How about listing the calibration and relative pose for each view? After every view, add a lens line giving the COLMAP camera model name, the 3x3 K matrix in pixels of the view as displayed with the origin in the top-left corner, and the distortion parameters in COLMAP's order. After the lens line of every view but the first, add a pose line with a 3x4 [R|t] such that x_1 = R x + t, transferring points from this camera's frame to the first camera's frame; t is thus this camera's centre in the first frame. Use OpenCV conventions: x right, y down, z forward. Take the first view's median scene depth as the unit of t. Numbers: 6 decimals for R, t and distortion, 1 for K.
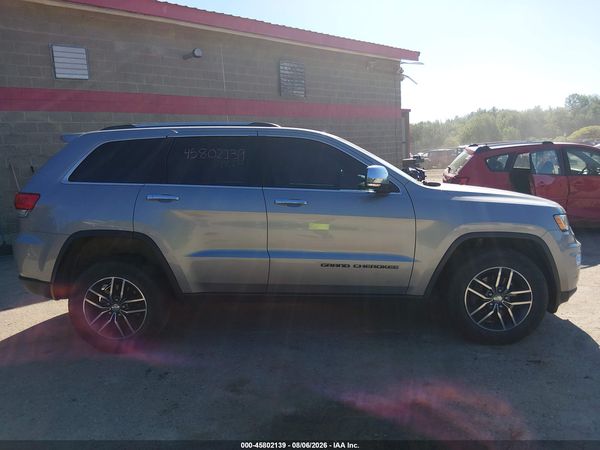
lens RADIAL K [[472.8, 0, 299.6], [0, 472.8, 225.4], [0, 0, 1]] dist [0.053007, -0.080787]
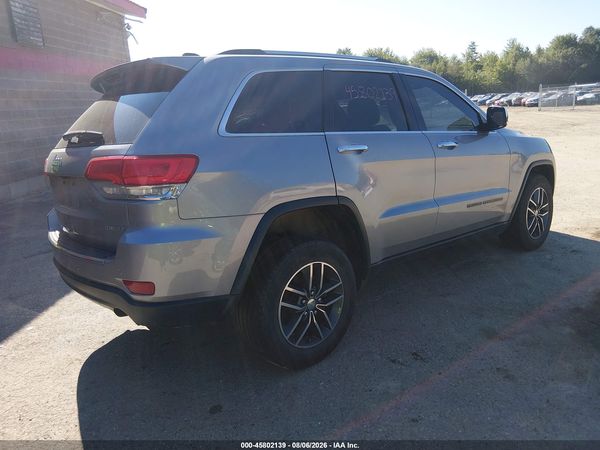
lens RADIAL K [[472.8, 0, 304.6], [0, 472.8, 222.1], [0, 0, 1]] dist [0.053007, -0.080787]
pose [[0.711491, -0.157708, 0.684769, -0.417310], [0.125963, 0.987329, 0.096511, -0.011304], [-0.691313, 0.017589, 0.722341, 0.229816]]
